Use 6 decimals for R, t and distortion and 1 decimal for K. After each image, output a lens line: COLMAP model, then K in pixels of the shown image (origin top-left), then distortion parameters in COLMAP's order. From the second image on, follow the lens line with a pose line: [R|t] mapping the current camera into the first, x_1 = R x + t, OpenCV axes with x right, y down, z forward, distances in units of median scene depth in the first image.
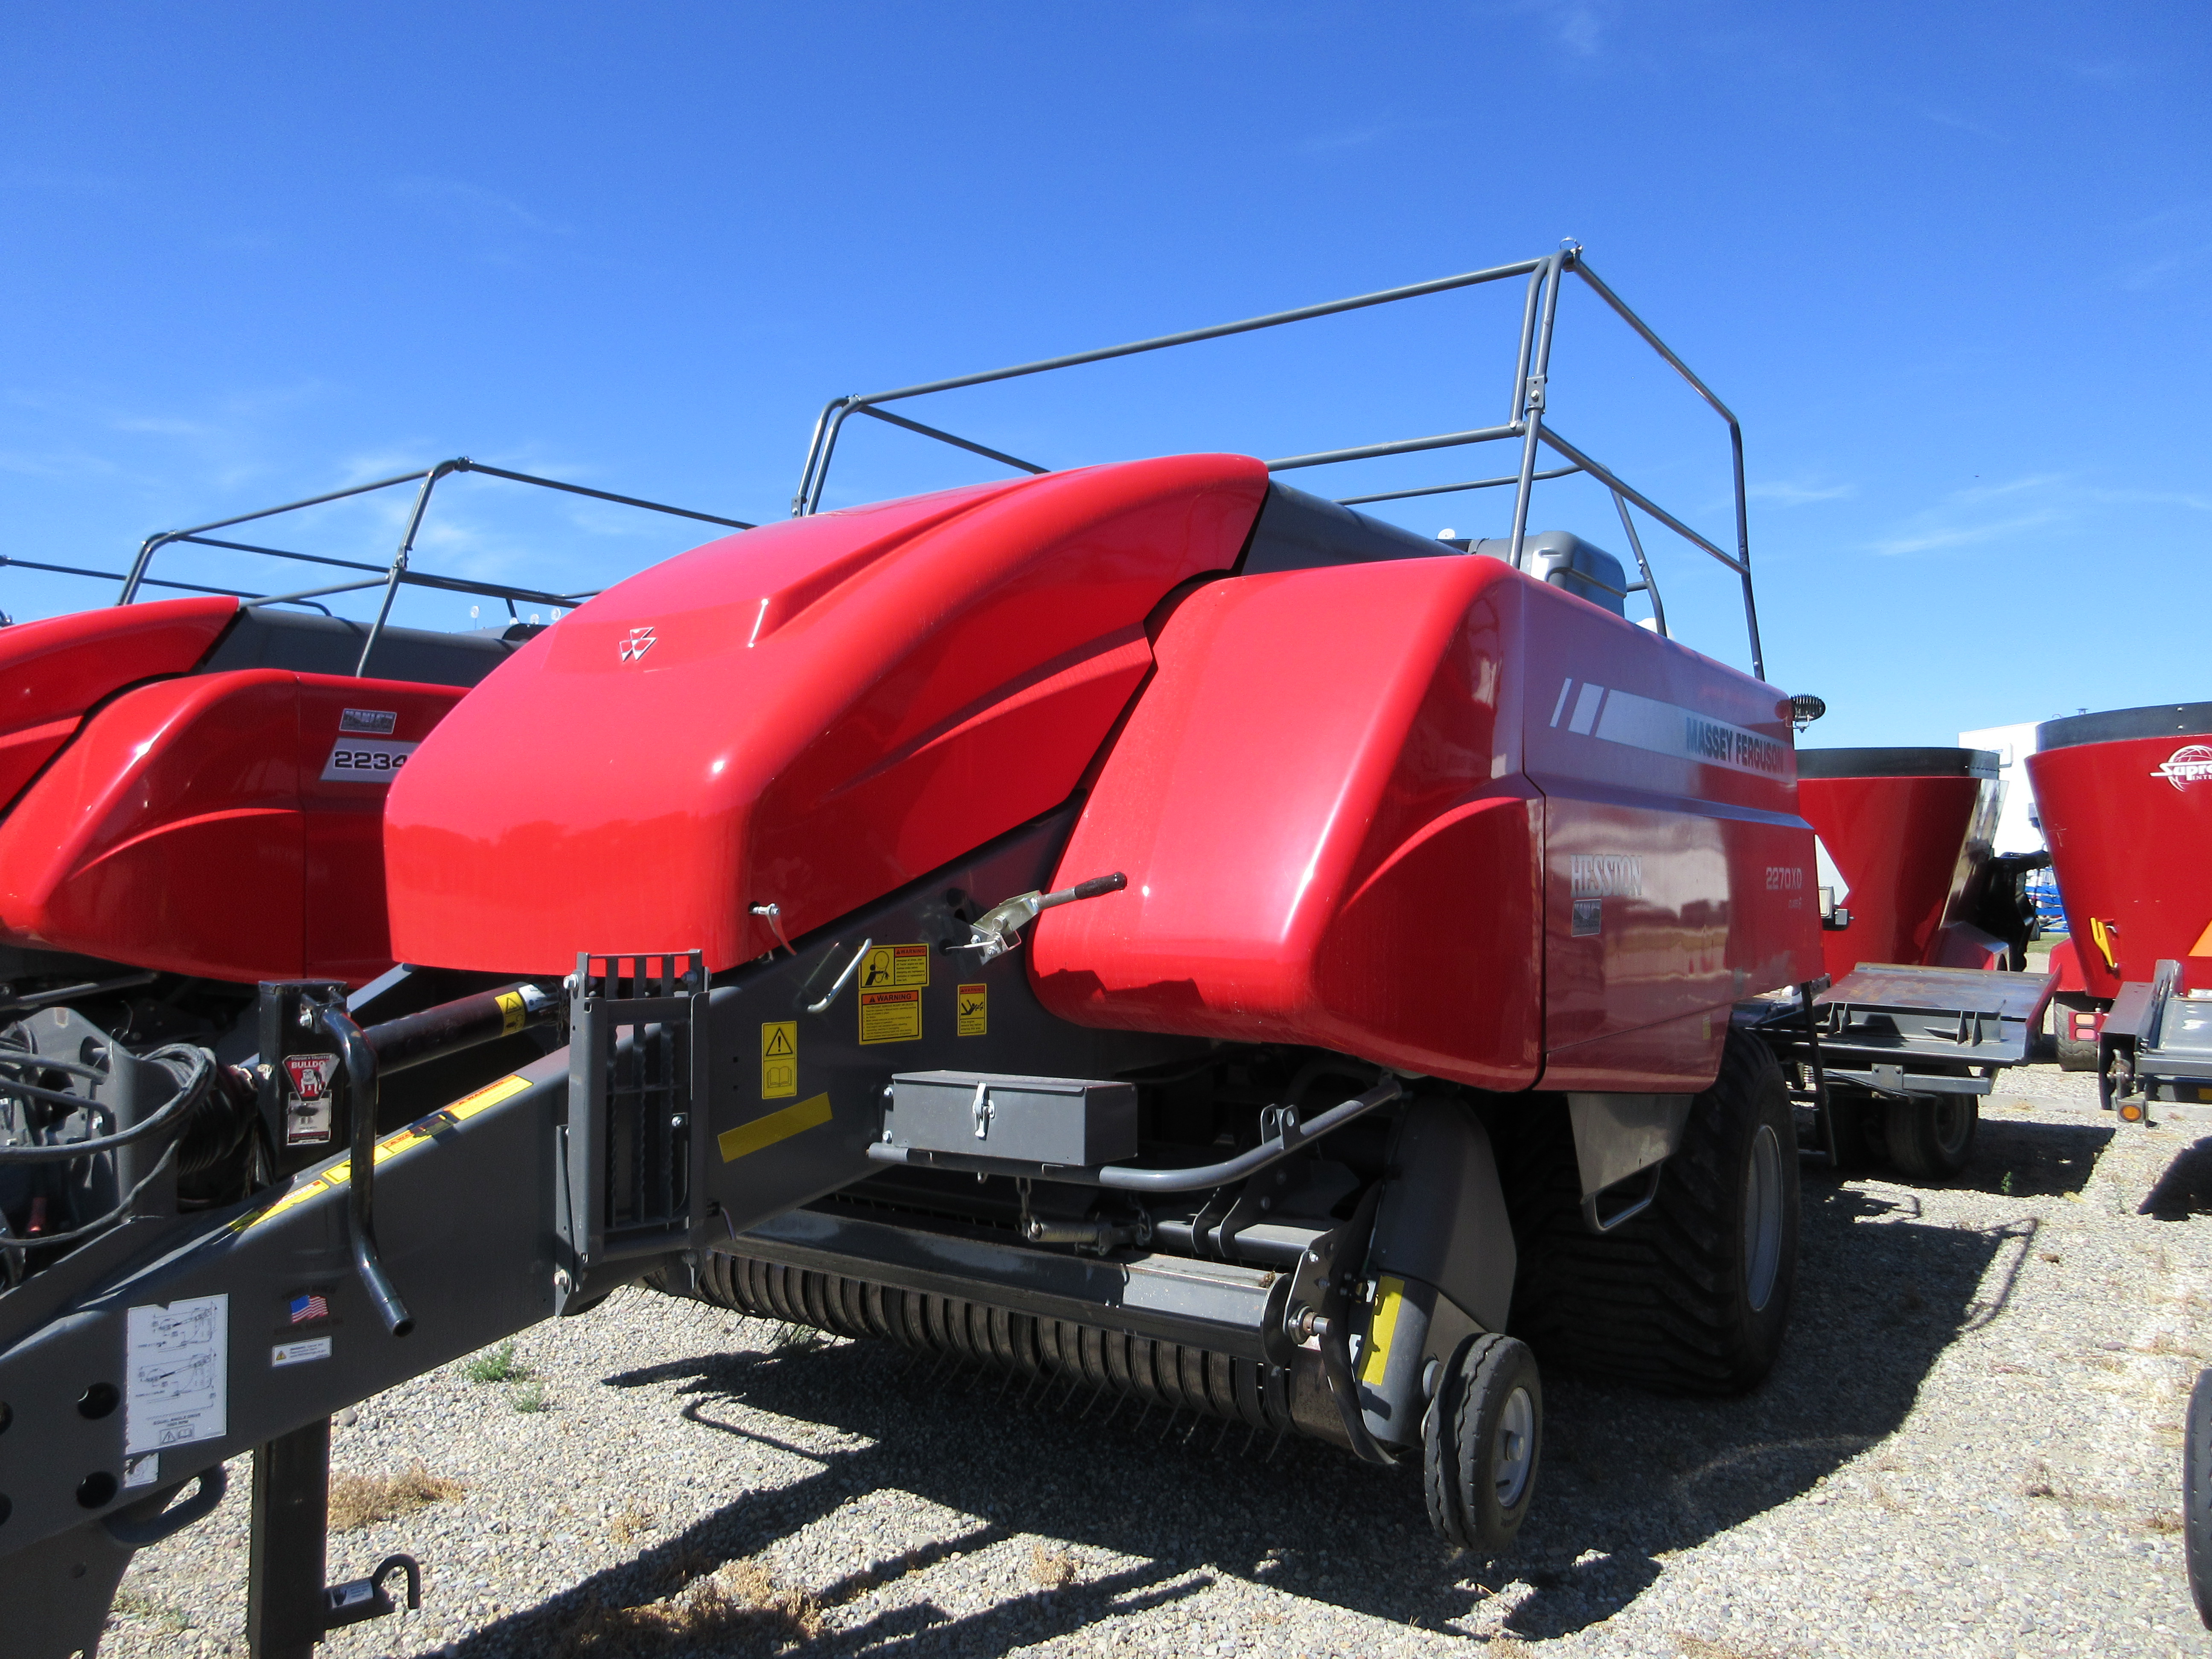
lens RADIAL K [[1636.0, 0, 1106.0], [0, 1636.0, 829.5], [0, 0, 1]] dist [-0.000743, 0.008176]
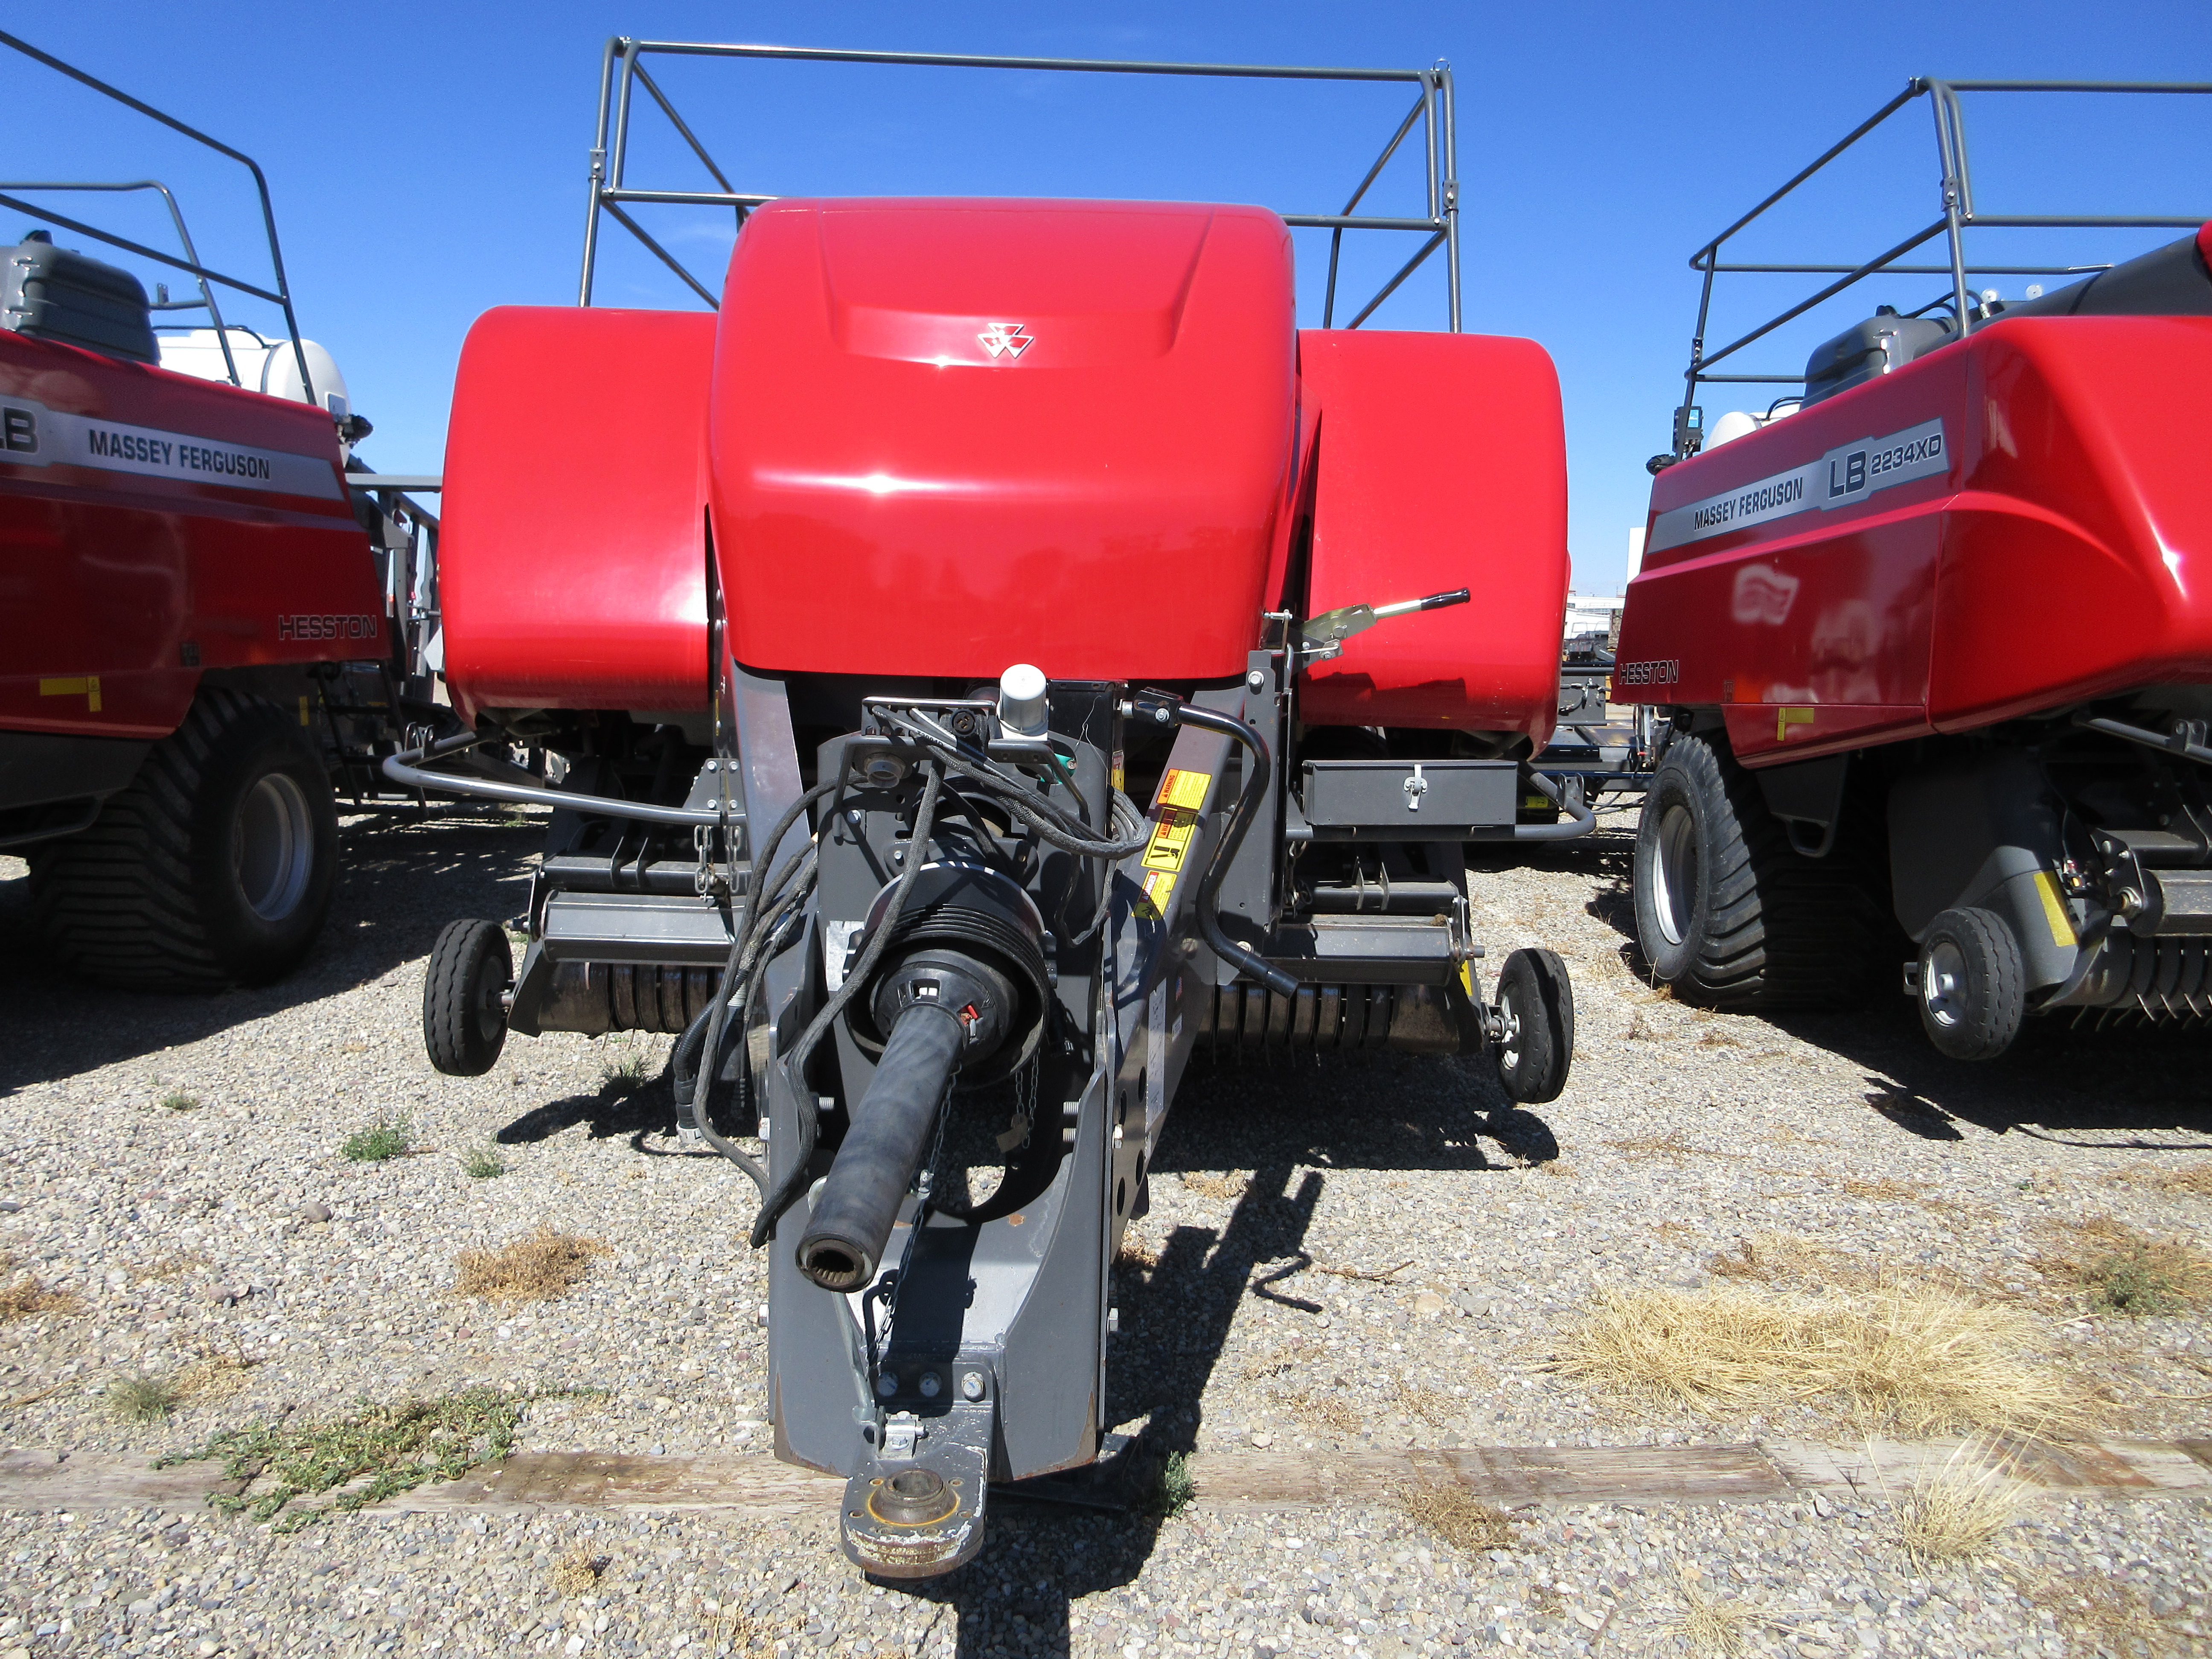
lens RADIAL K [[1636.0, 0, 1106.0], [0, 1636.0, 829.5], [0, 0, 1]] dist [-0.000743, 0.008176]
pose [[0.836211, -0.061907, 0.544902, -0.819437], [-0.025990, 0.988018, 0.152134, 0.024782], [-0.547791, -0.141378, 0.824583, 0.127247]]
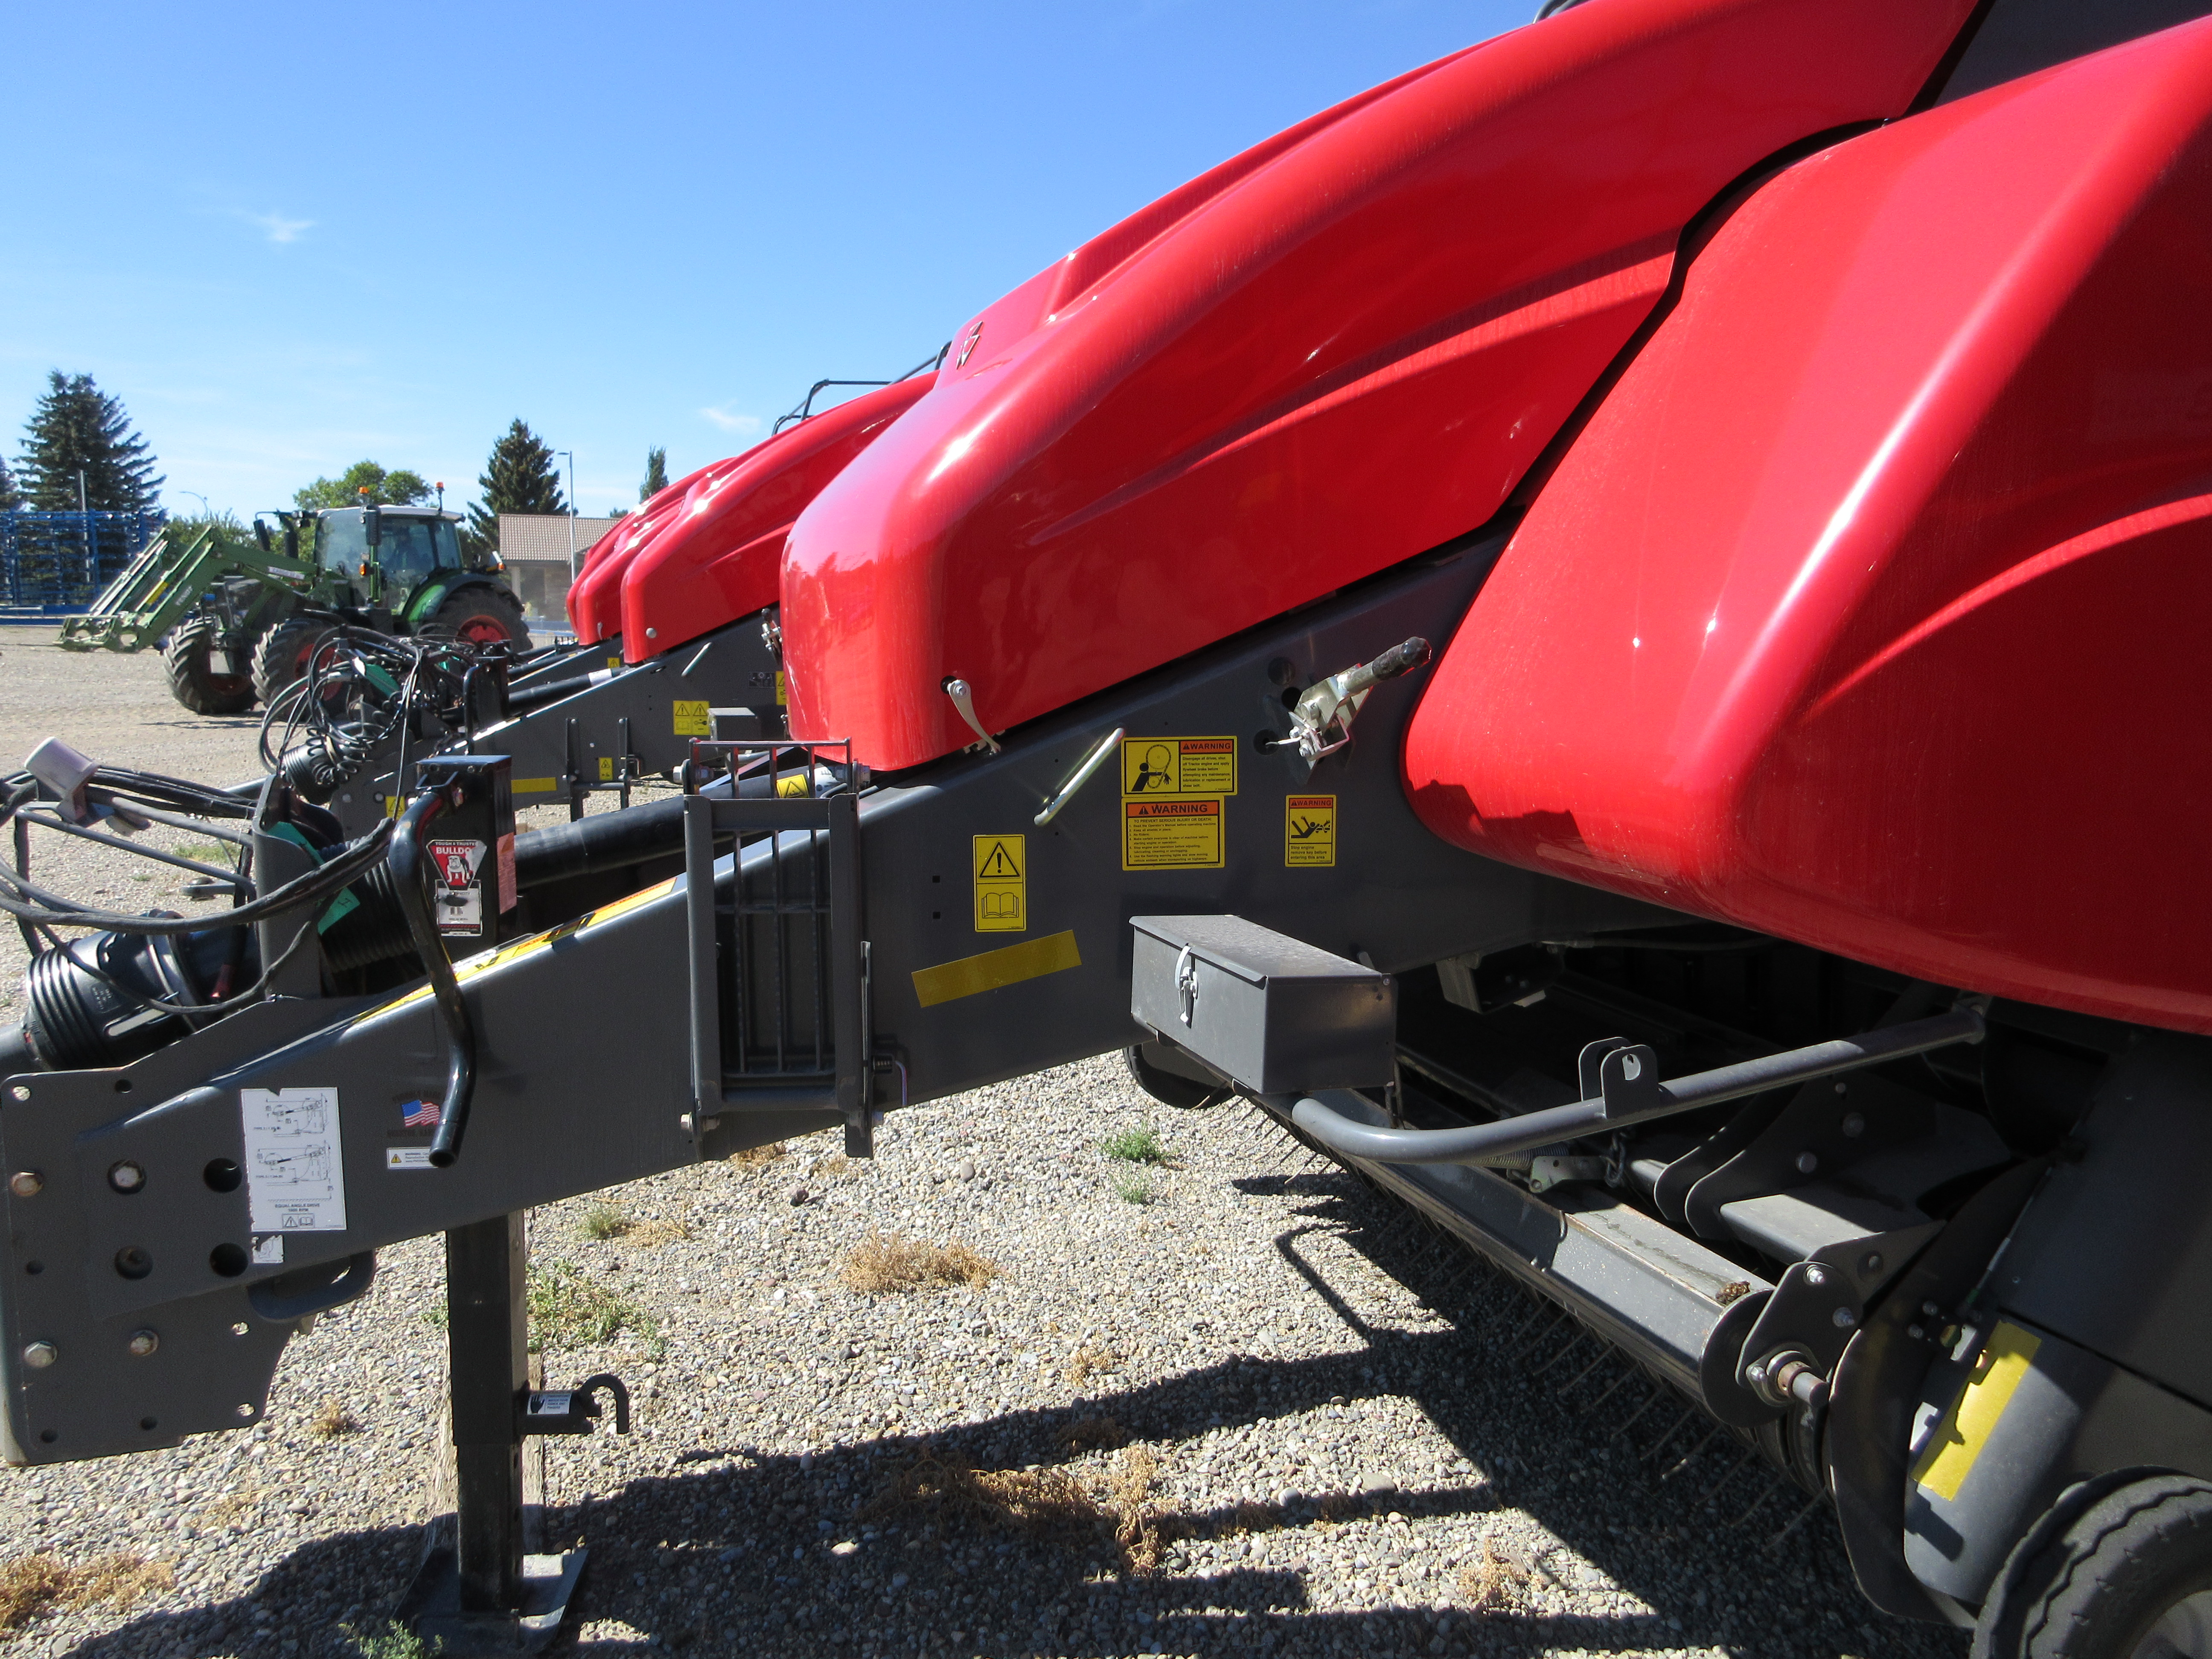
lens RADIAL K [[1636.0, 0, 1106.0], [0, 1636.0, 829.5], [0, 0, 1]] dist [-0.000743, 0.008176]
pose [[0.800463, 0.072429, -0.594989, 0.278181], [0.018892, 0.989130, 0.145824, 0.004797], [0.599084, -0.127968, 0.790394, 0.402604]]
